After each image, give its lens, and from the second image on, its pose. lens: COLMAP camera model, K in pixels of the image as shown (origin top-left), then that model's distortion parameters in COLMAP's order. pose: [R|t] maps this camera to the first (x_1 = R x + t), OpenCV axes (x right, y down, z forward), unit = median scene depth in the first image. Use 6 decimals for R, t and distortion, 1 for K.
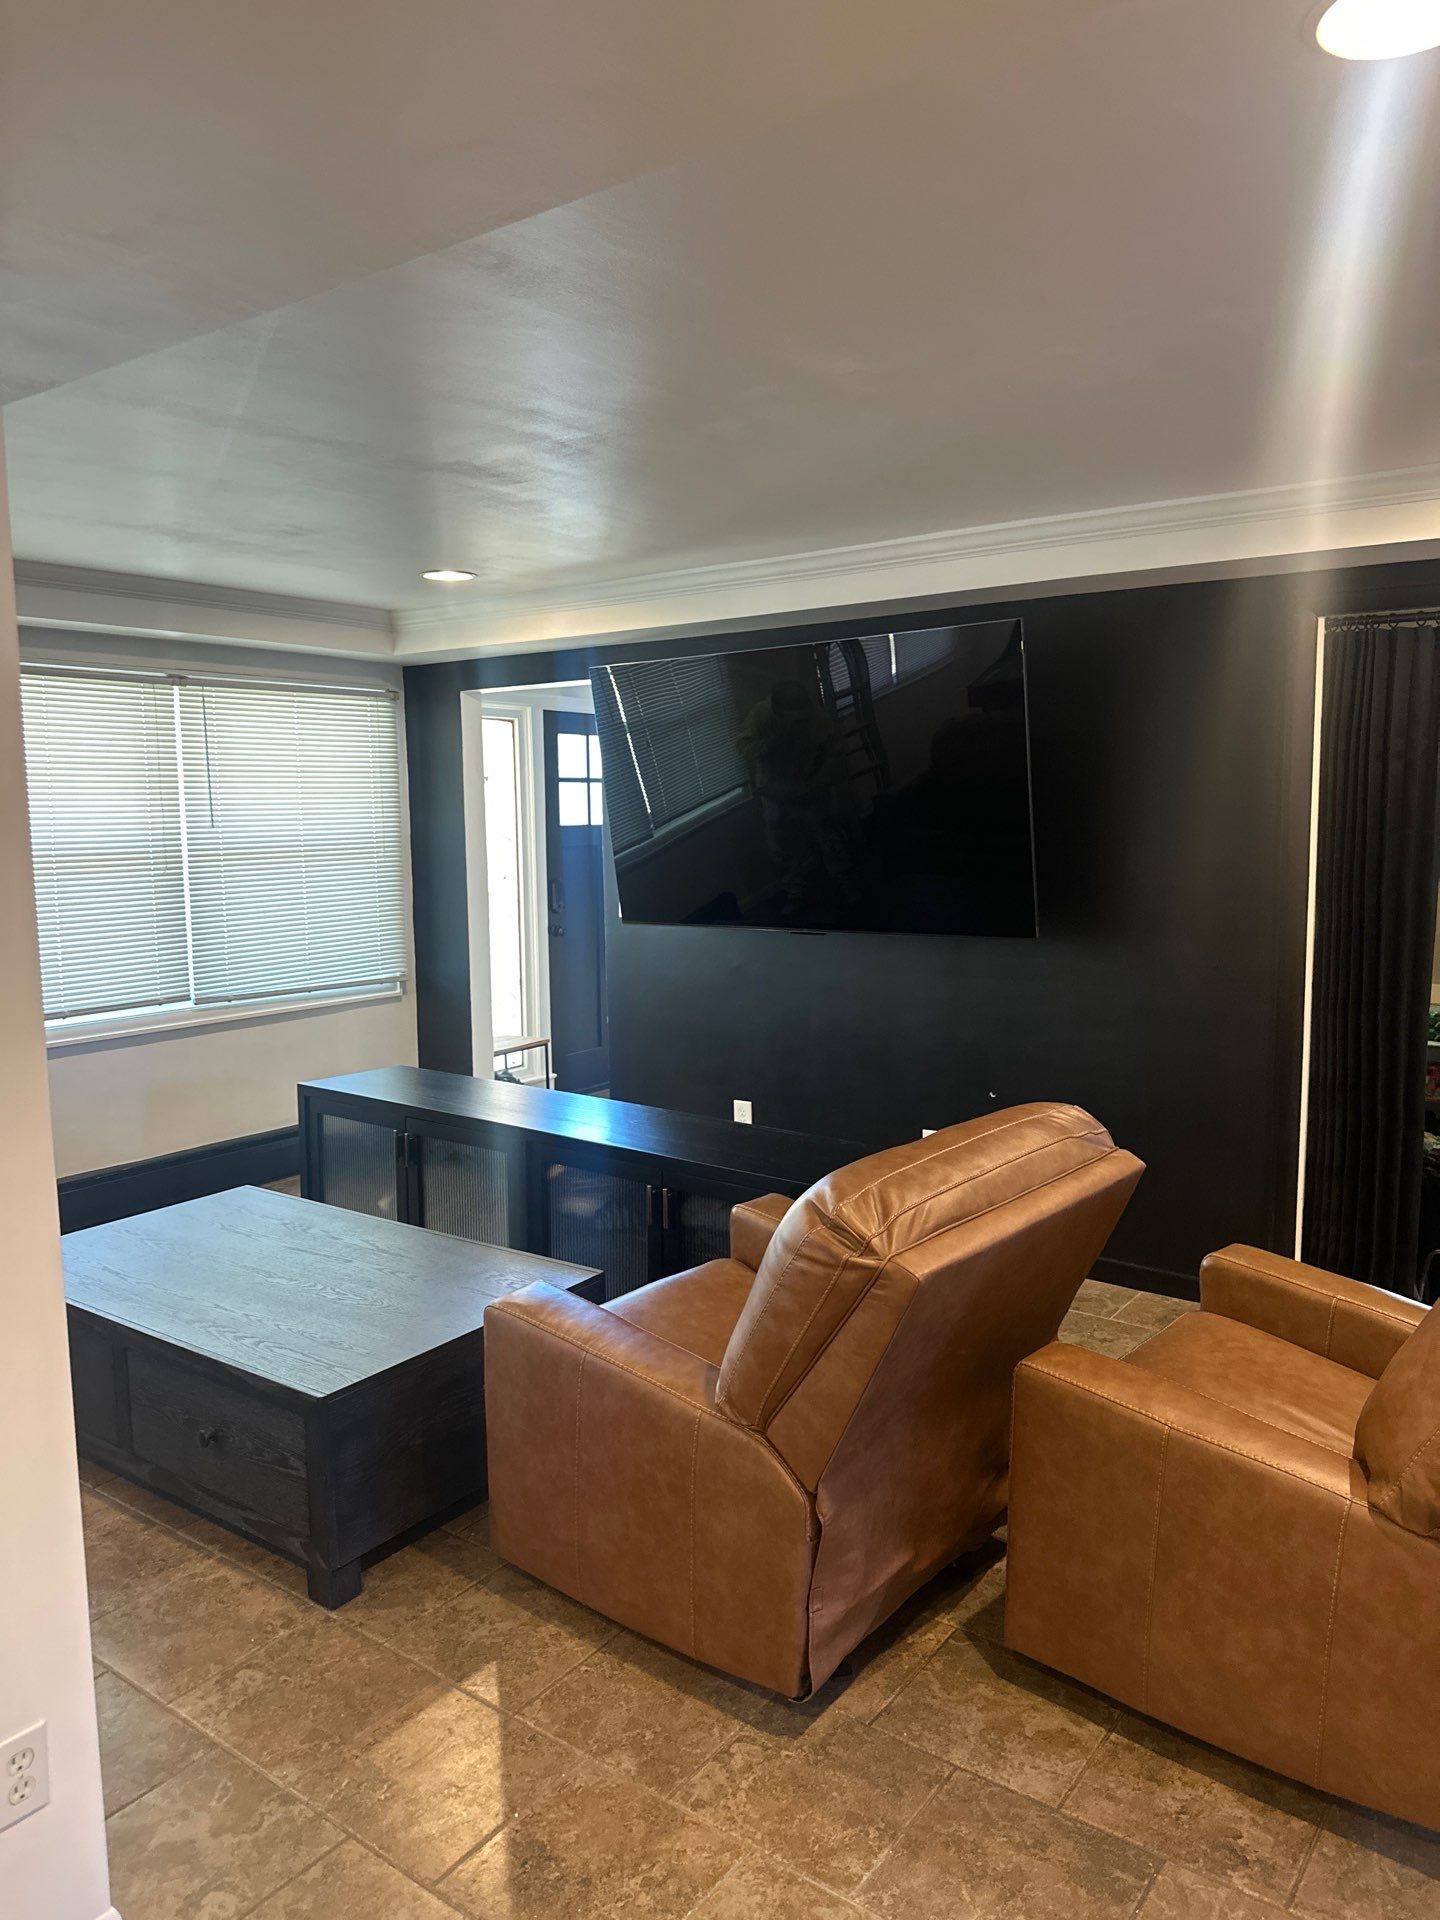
lens RADIAL K [[1391.5, 0, 720.0], [0, 1391.5, 960.0], [0, 0, 1]] dist [0.041120, -0.000536]
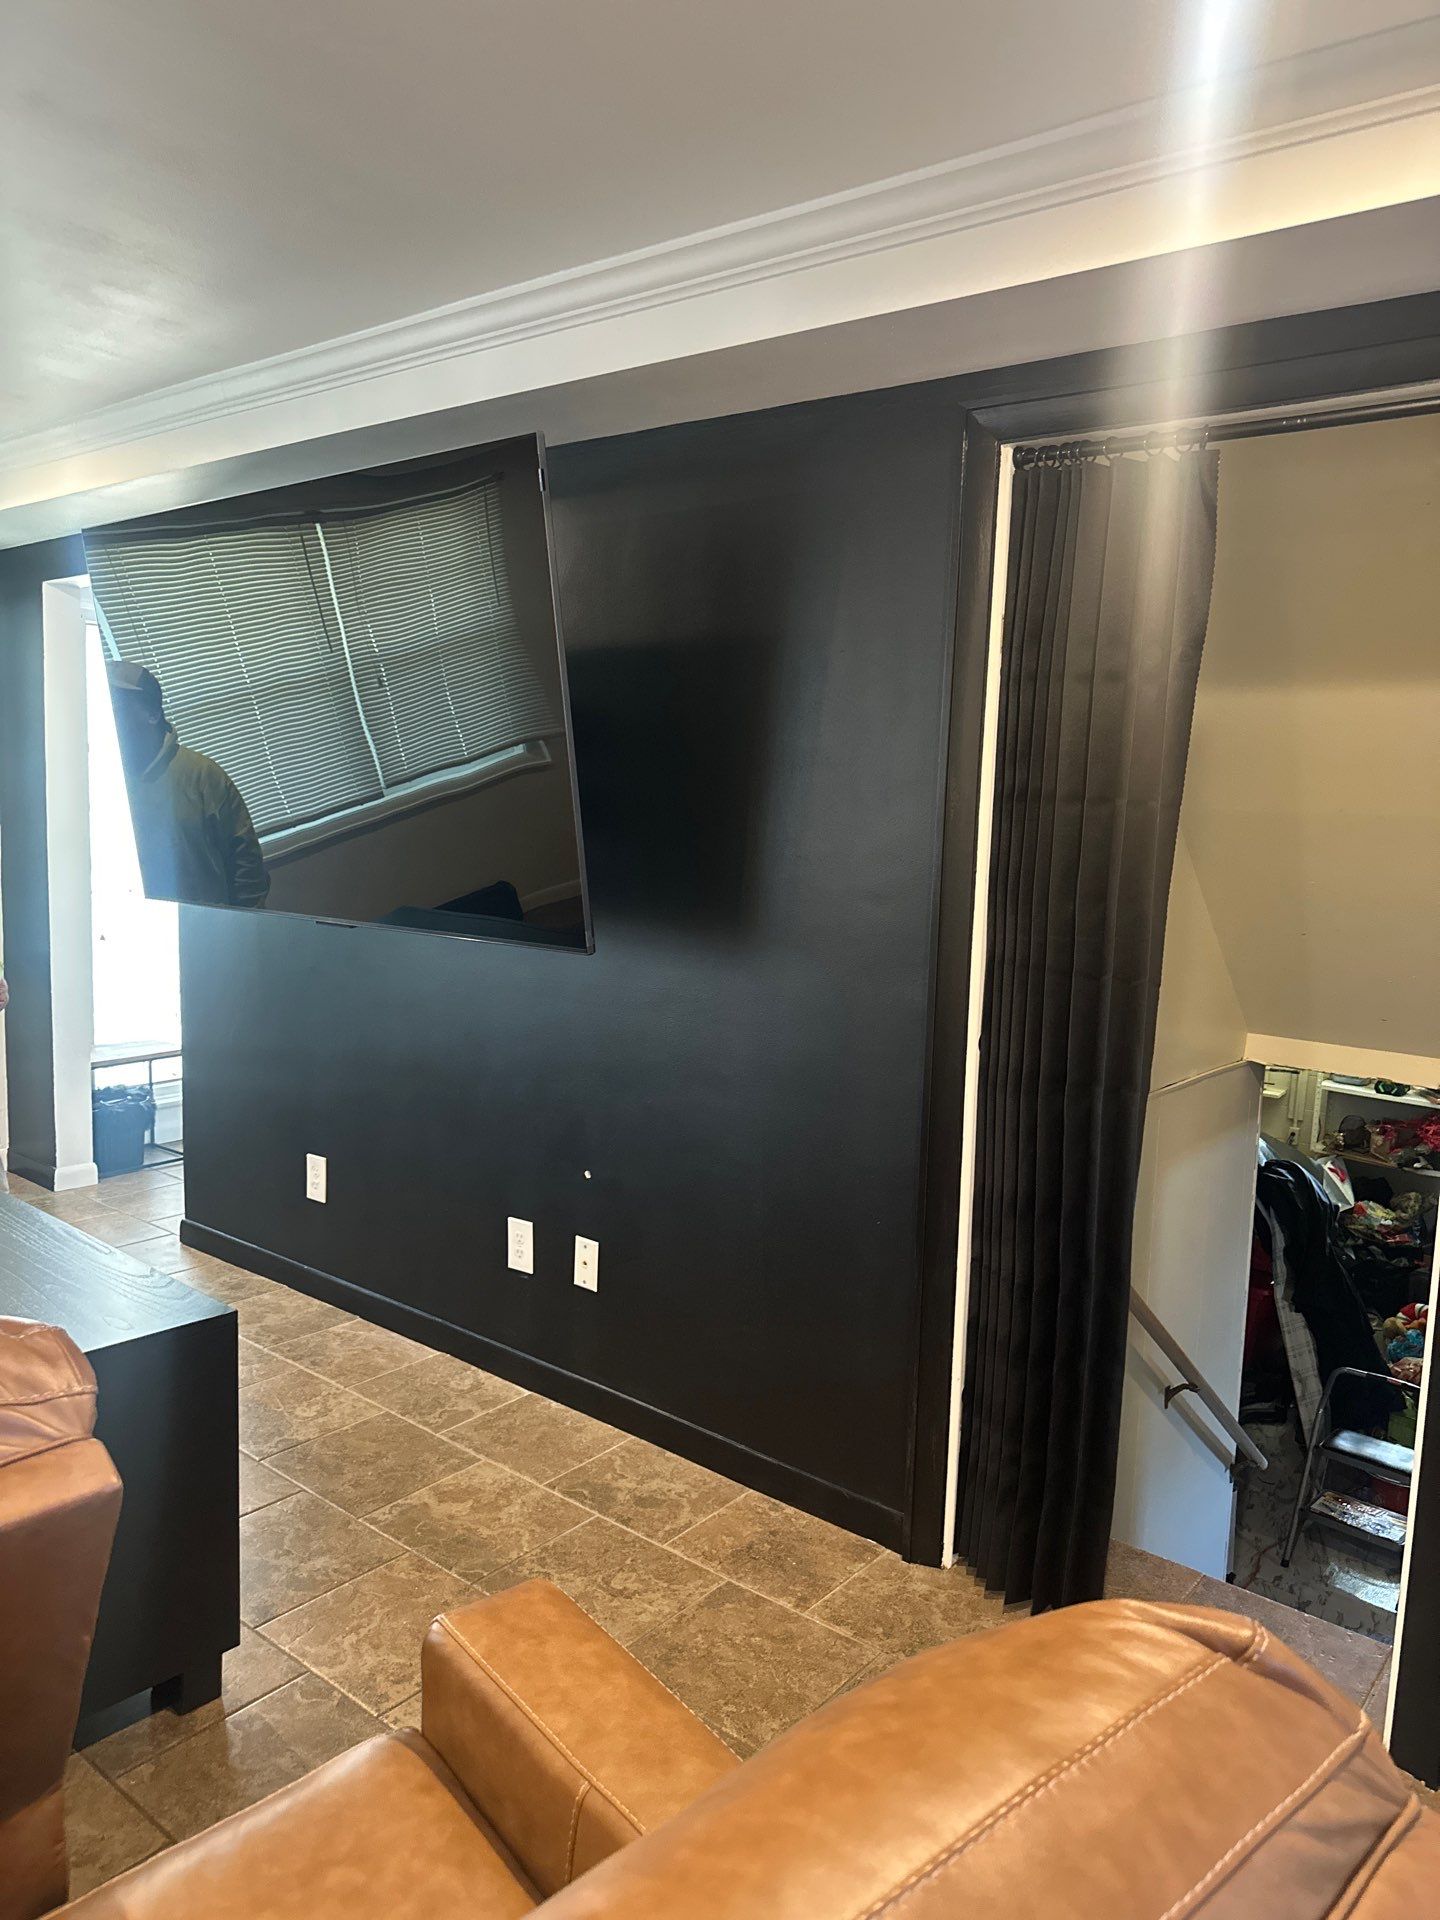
lens RADIAL K [[1384.9, 0, 720.0], [0, 1384.9, 960.0], [0, 0, 1]] dist [0.077736, -0.002973]
pose [[0.998295, 0.050877, -0.028604, 0.316607], [-0.050750, 0.998698, 0.005144, -0.016318], [0.028829, -0.003684, 0.999578, 0.367271]]
